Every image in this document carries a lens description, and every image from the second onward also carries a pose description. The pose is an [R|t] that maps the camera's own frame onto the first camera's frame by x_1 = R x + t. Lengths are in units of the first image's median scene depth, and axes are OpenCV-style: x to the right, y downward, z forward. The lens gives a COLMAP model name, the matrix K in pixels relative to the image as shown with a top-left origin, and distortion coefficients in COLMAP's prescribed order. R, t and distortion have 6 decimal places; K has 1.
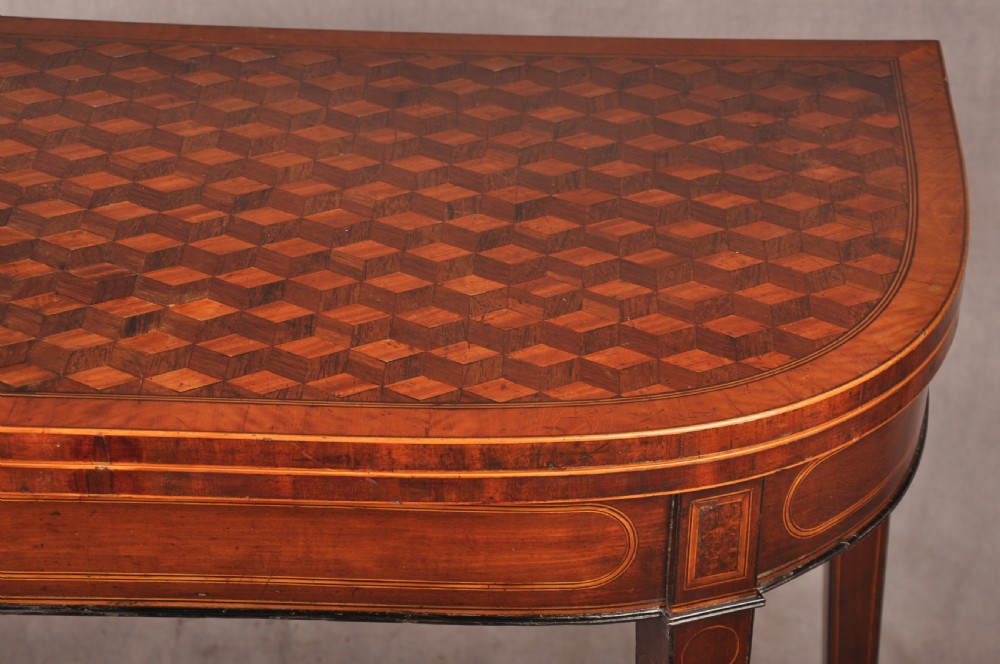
lens RADIAL K [[2601.1, 0, 500.0], [0, 2601.1, 332.0], [0, 0, 1]] dist [0.596920, 0.389738]
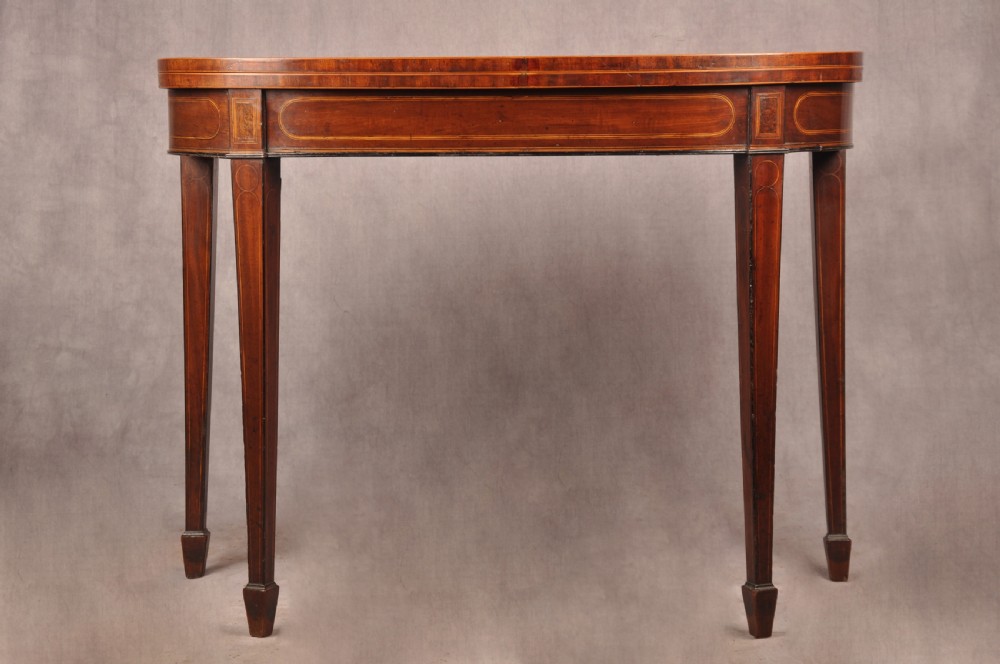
lens RADIAL K [[2776.1, 0, 500.0], [0, 2776.1, 332.0], [0, 0, 1]] dist [0.647530, 0.006019]
pose [[0.999606, -0.015524, 0.023371, -0.231049], [0.024374, 0.893050, -0.449297, 1.425778], [-0.013896, 0.449690, 0.893076, -1.245070]]
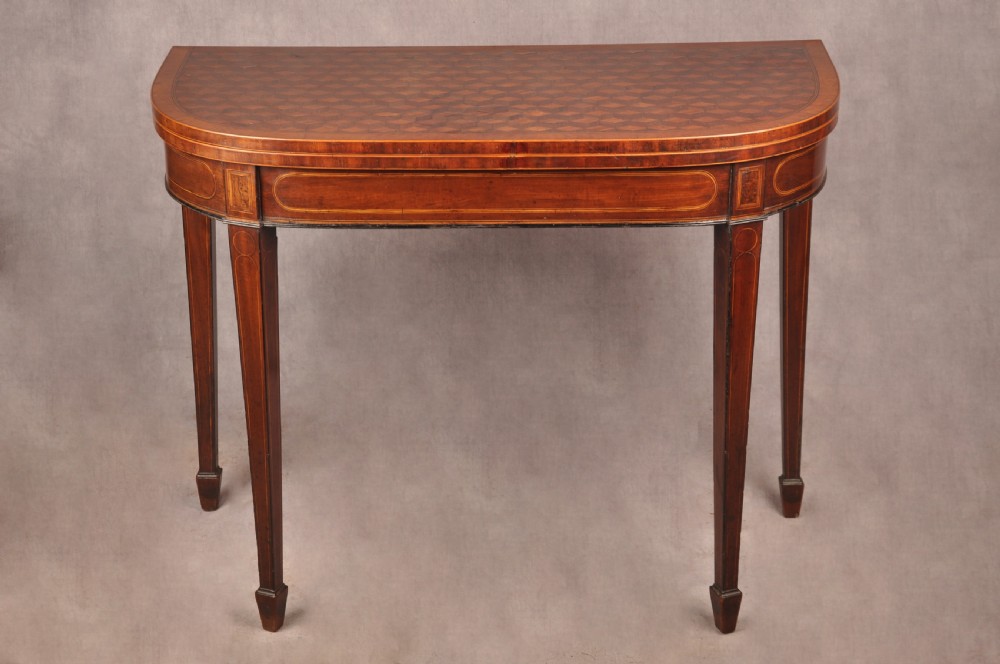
lens RADIAL K [[2242.9, 0, 505.6], [0, 2242.9, 376.8], [0, 0, 1]] dist [0.385287, 0.704637]
pose [[0.998810, -0.030661, 0.037923, -0.238568], [0.035867, 0.988745, -0.145249, 0.565043], [-0.033043, 0.146436, 0.988668, -1.117776]]
